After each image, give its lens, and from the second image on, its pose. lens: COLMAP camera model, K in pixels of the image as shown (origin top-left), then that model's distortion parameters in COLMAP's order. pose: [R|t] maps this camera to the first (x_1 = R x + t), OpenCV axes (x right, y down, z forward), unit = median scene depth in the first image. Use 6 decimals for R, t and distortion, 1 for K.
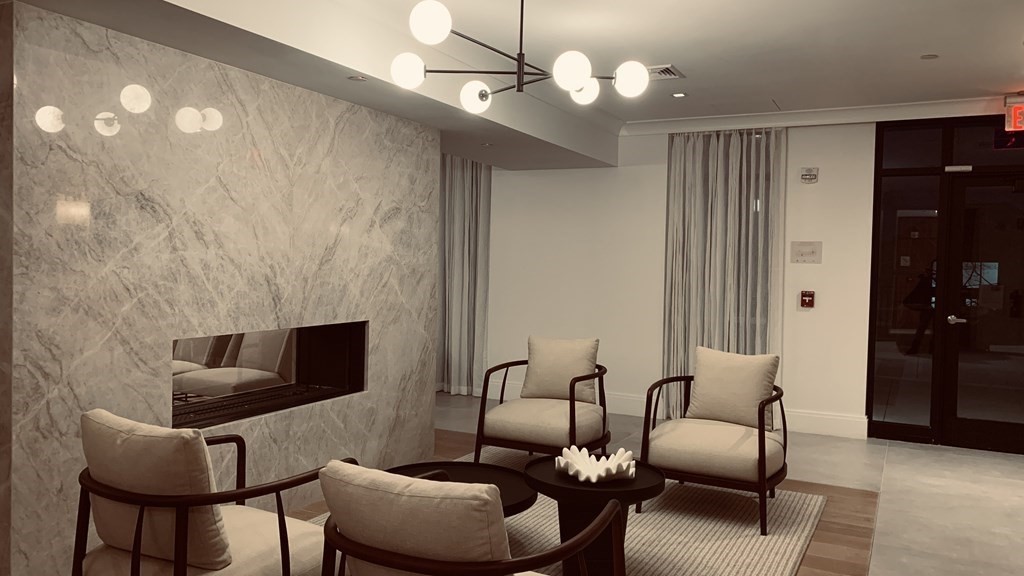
lens RADIAL K [[783.4, 0, 508.3], [0, 783.4, 280.8], [0, 0, 1]] dist [0.070843, -0.079603]
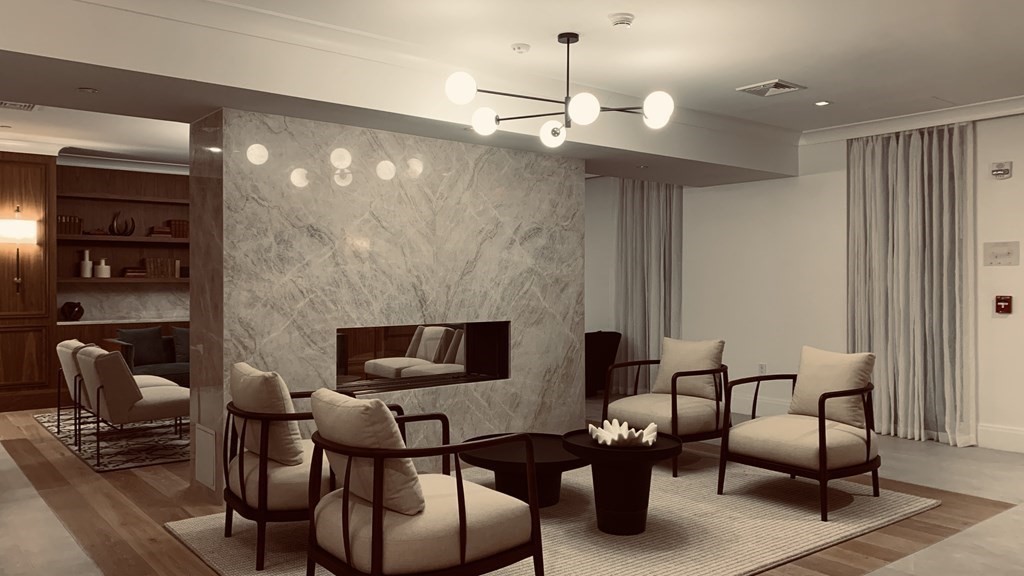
lens RADIAL K [[783.4, 0, 503.0], [0, 783.4, 286.6], [0, 0, 1]] dist [0.070843, -0.079603]
pose [[0.911724, -0.019357, -0.410348, 0.361999], [0.009170, 0.999599, -0.026779, 0.034303], [0.410702, 0.020653, 0.911536, -0.134781]]
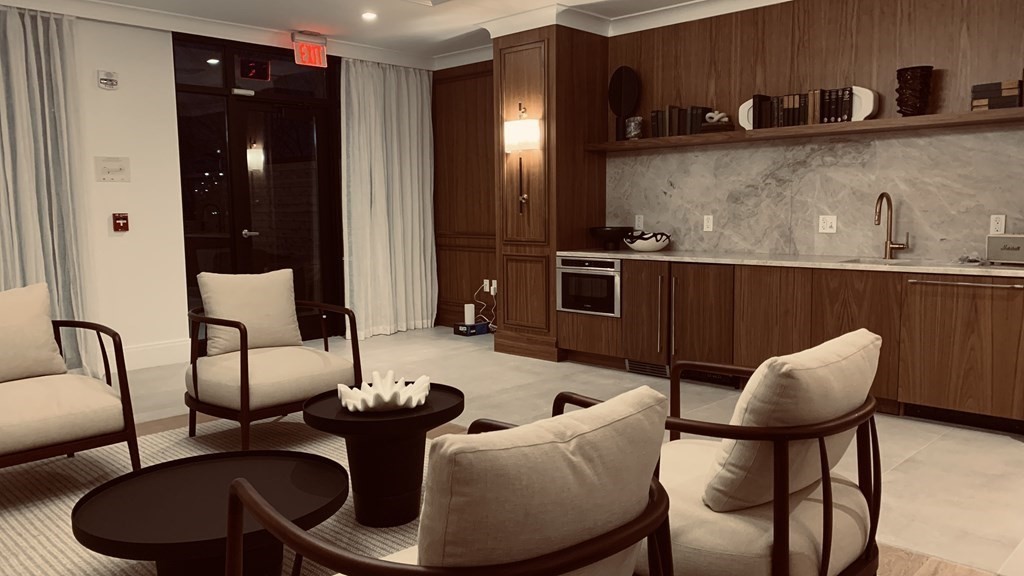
lens RADIAL K [[783.4, 0, 520.4], [0, 783.4, 294.2], [0, 0, 1]] dist [0.070843, -0.079603]
pose [[0.288297, -0.136354, 0.947783, -0.561174], [0.041931, 0.990657, 0.129768, 0.009700], [-0.956623, 0.002330, 0.291321, 0.485915]]
